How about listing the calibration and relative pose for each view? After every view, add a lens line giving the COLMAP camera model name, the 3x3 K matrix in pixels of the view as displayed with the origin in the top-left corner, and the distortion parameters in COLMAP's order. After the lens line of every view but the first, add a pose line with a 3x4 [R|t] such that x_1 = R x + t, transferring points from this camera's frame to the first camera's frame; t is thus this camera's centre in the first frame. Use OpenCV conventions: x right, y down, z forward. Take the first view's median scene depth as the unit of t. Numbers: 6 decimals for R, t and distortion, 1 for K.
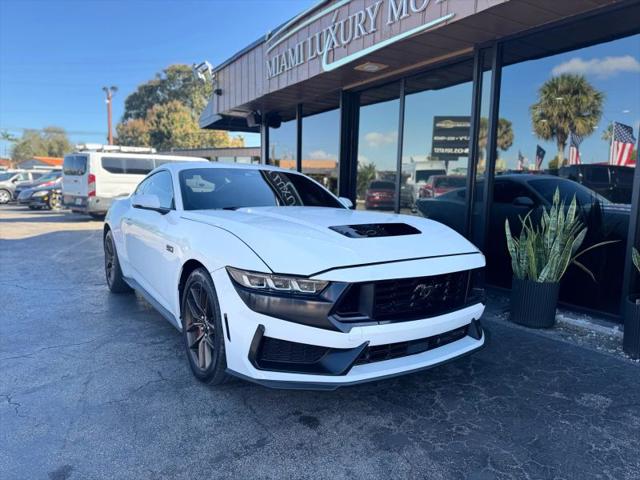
lens RADIAL K [[453.5, 0, 317.4], [0, 453.5, 243.8], [0, 0, 1]] dist [0.042381, -0.050693]
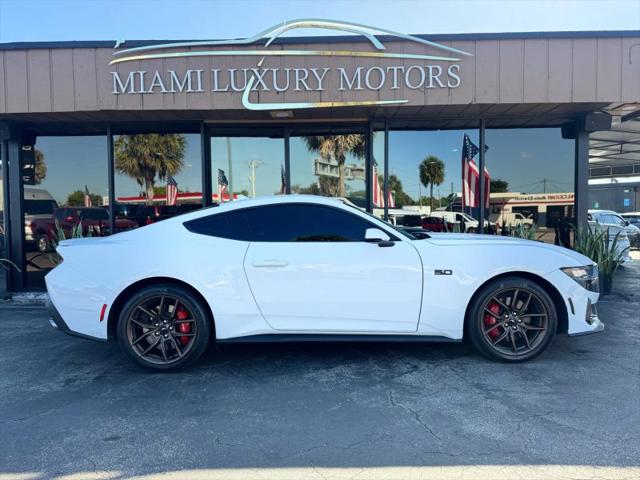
lens RADIAL K [[454.2, 0, 320.0], [0, 454.2, 240.0], [0, 0, 1]] dist [0.041446, -0.047335]
pose [[0.533702, -0.061738, 0.843416, -0.920706], [0.127386, 0.991821, -0.008007, -0.064075], [-0.836023, 0.111713, 0.537202, 0.402829]]
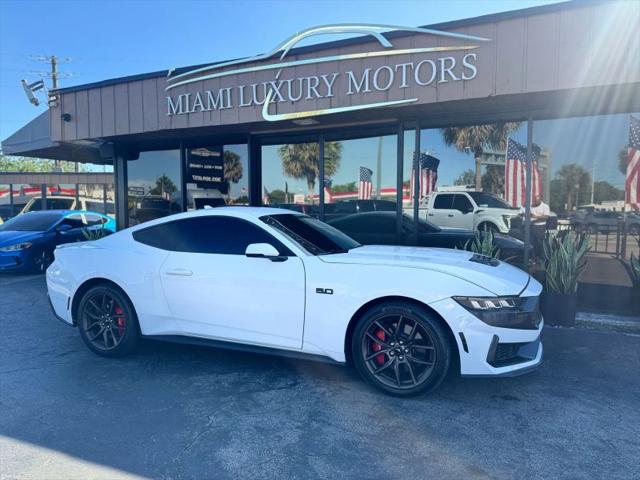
lens RADIAL K [[454.6, 0, 319.2], [0, 454.6, 241.7], [0, 0, 1]] dist [0.052038, -0.067012]
pose [[0.824076, -0.055618, 0.563742, -0.603165], [0.089032, 0.995517, -0.031930, -0.048146], [-0.559439, 0.076504, 0.825333, 0.054641]]
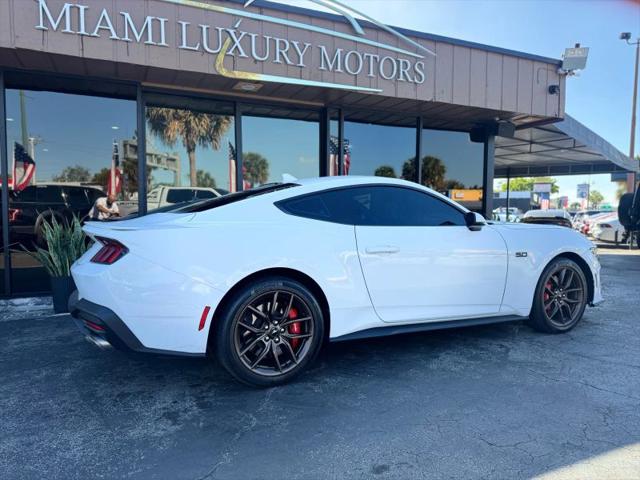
lens RADIAL K [[453.5, 0, 317.4], [0, 453.5, 243.8], [0, 0, 1]] dist [0.042381, -0.050693]
pose [[0.122946, -0.079466, 0.989227, -1.011264], [0.124242, 0.990179, 0.064101, -0.103807], [-0.984606, 0.115023, 0.131612, 0.870548]]
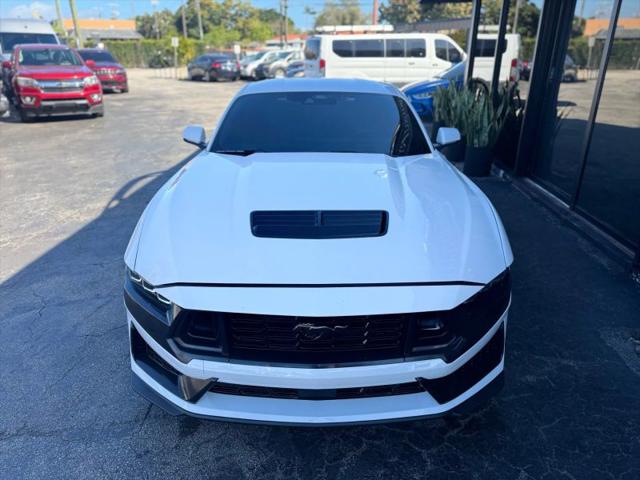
lens RADIAL K [[453.5, 0, 317.4], [0, 453.5, 243.8], [0, 0, 1]] dist [0.042381, -0.050693]
pose [[0.830363, 0.199207, -0.520398, 0.284473], [-0.053344, 0.958042, 0.281619, -0.111502], [0.554664, -0.206086, 0.806149, 0.223267]]
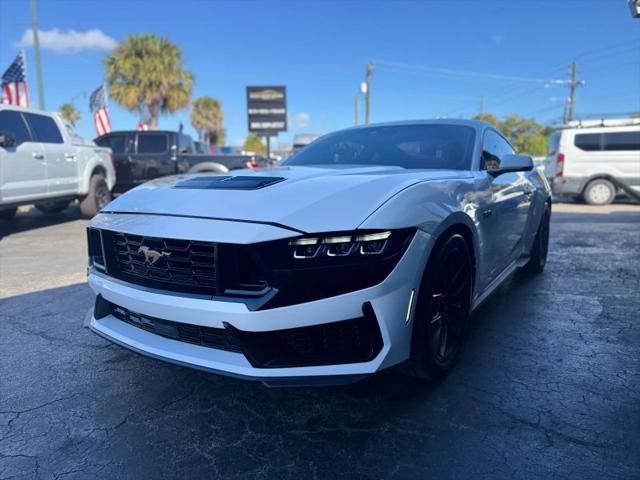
lens RADIAL K [[453.5, 0, 317.4], [0, 453.5, 243.8], [0, 0, 1]] dist [0.042381, -0.050693]
pose [[0.384065, 0.124928, -0.914815, 0.512879], [-0.102067, 0.990476, 0.092410, -0.008730], [0.917647, 0.057881, 0.393159, 0.464858]]
